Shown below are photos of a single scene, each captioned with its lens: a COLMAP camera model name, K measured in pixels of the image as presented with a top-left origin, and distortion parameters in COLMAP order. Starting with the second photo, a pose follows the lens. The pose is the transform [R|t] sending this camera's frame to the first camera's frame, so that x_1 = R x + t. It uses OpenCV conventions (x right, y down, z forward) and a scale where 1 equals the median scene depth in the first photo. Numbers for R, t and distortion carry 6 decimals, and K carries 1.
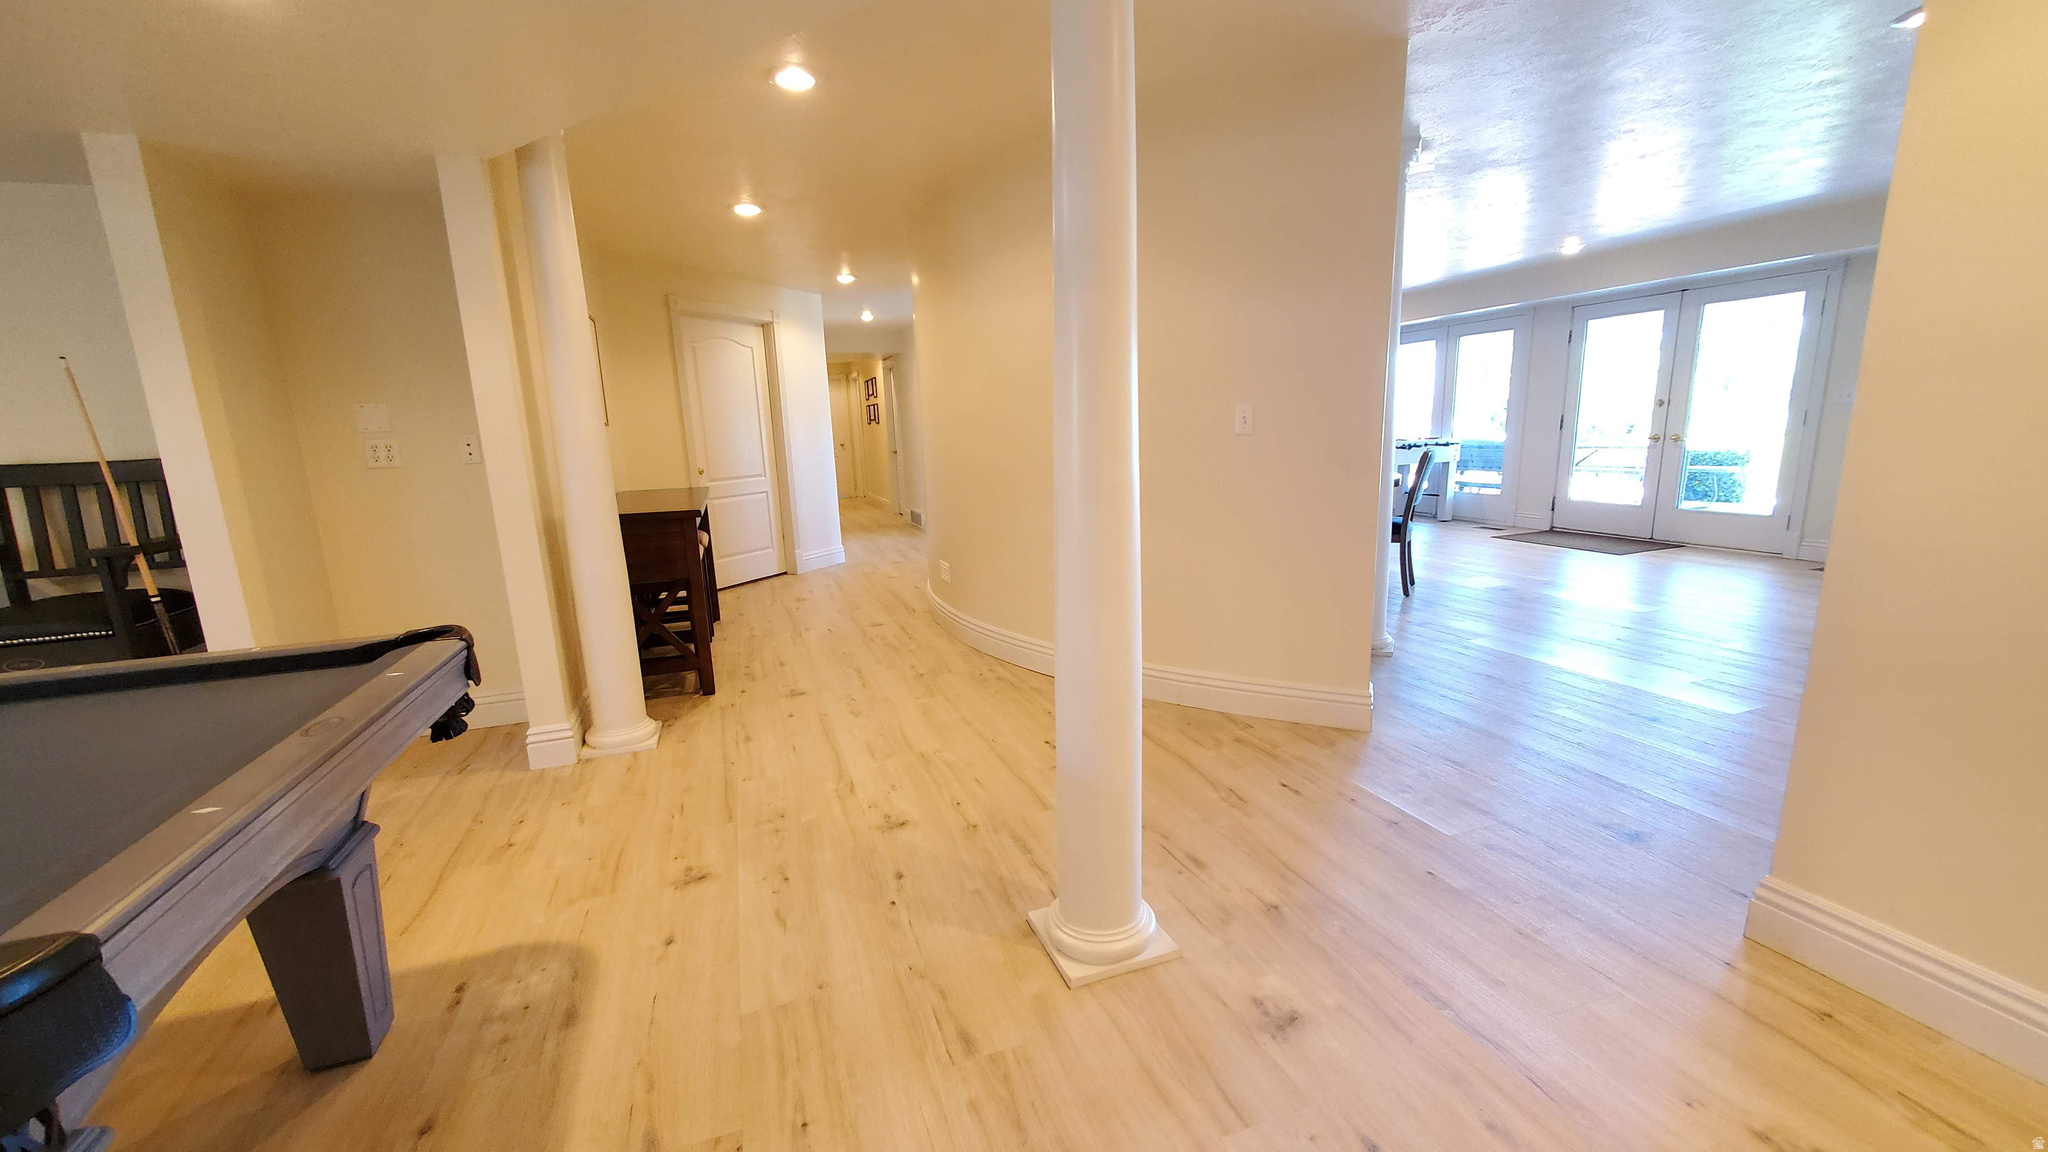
lens RADIAL K [[810.2, 0, 1021.5], [0, 810.2, 594.9], [0, 0, 1]] dist [0.009900, -0.005868]
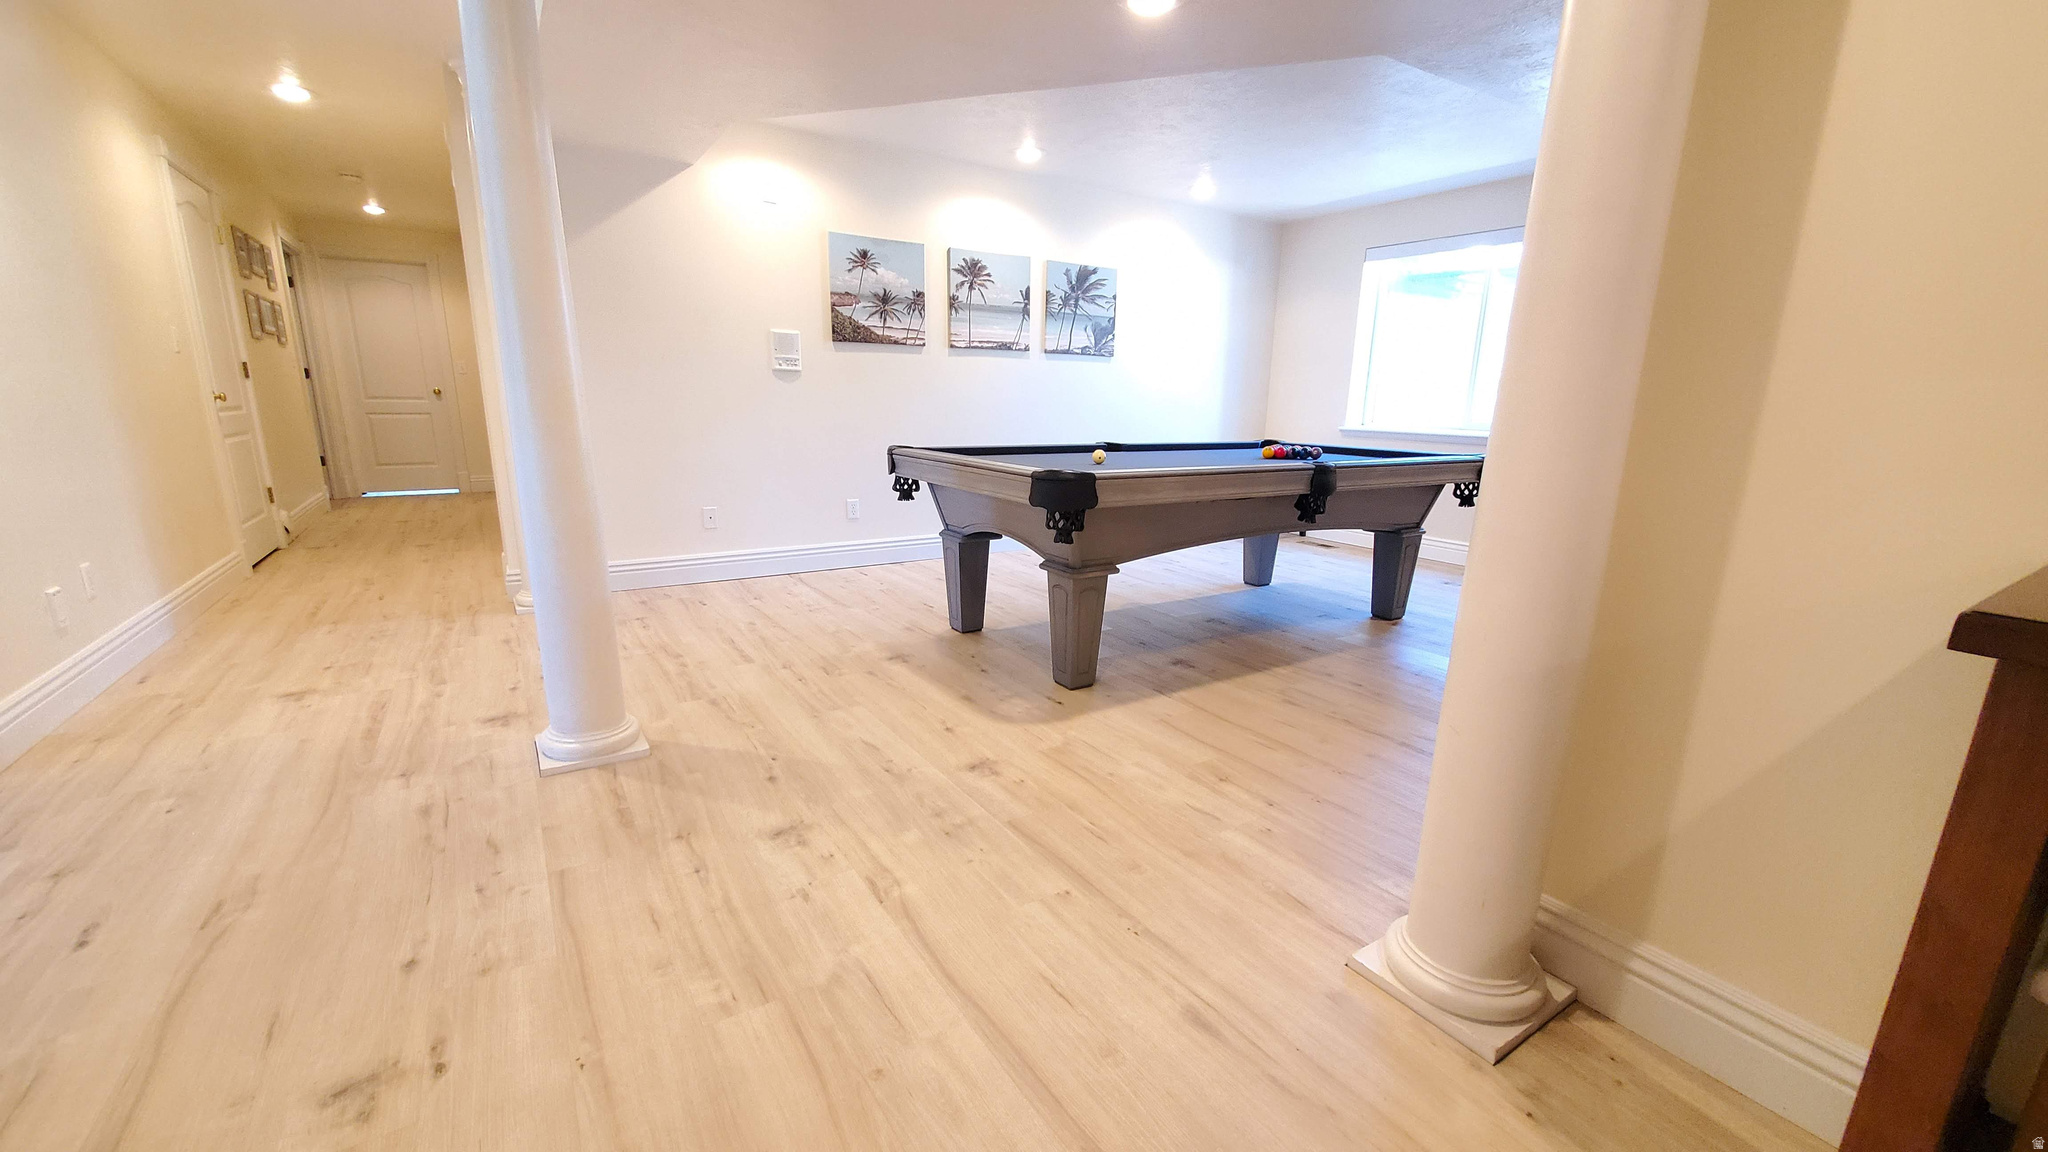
lens RADIAL K [[810.2, 0, 1021.5], [0, 810.2, 594.9], [0, 0, 1]] dist [0.009900, -0.005868]
pose [[-0.974150, 0.069952, -0.214798, -0.175380], [-0.031548, 0.899403, 0.435981, -0.210282], [0.223688, 0.431487, -0.873946, 1.285247]]
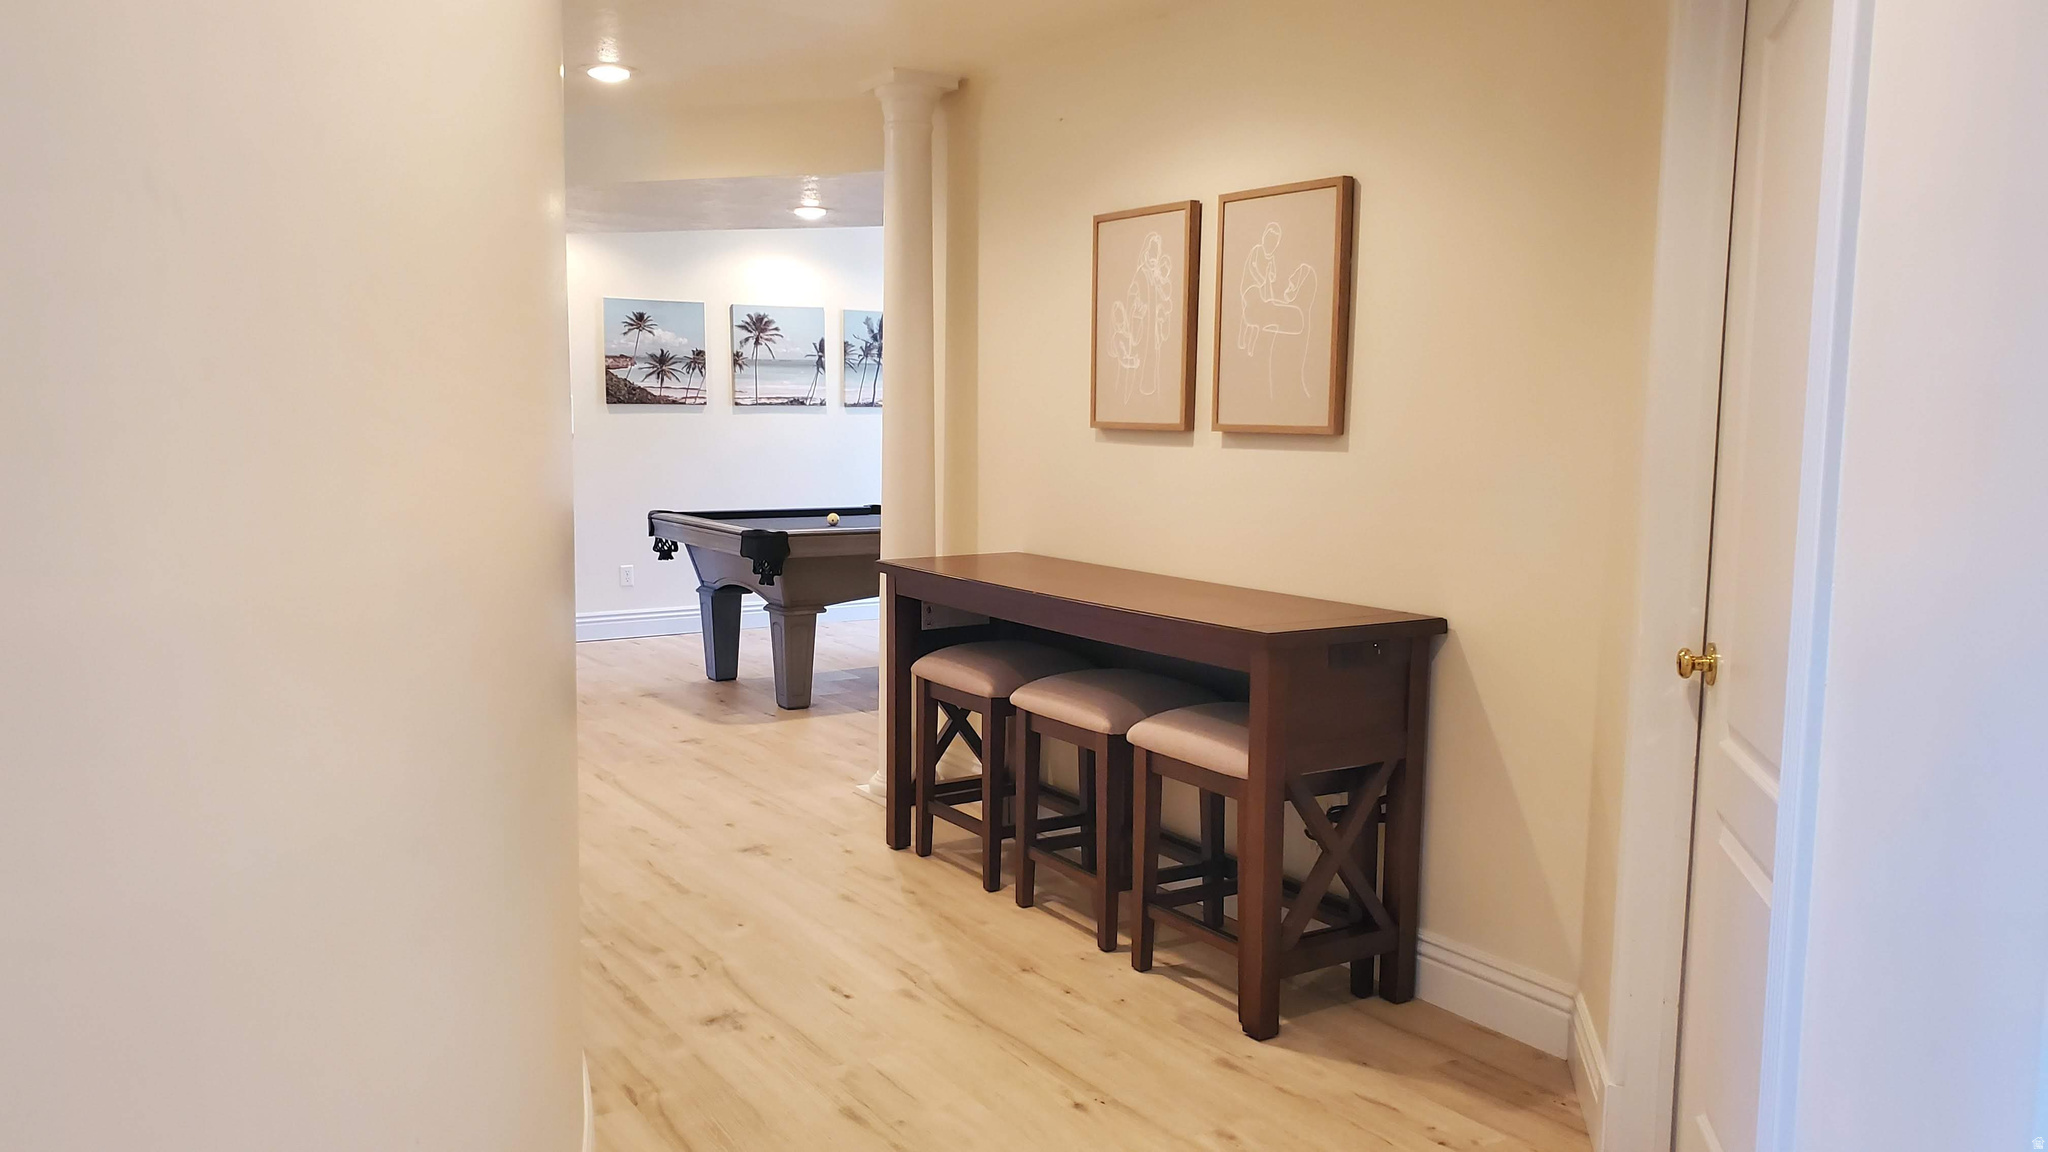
lens RADIAL K [[1578.5, 0, 984.9], [0, 1578.5, 582.8], [0, 0, 1]] dist [0.239043, -0.632436]
pose [[-0.977843, 0.051043, -0.203024, -0.251681], [-0.016839, 0.947498, 0.319318, -0.576486], [0.208663, 0.315661, -0.925644, 2.549011]]
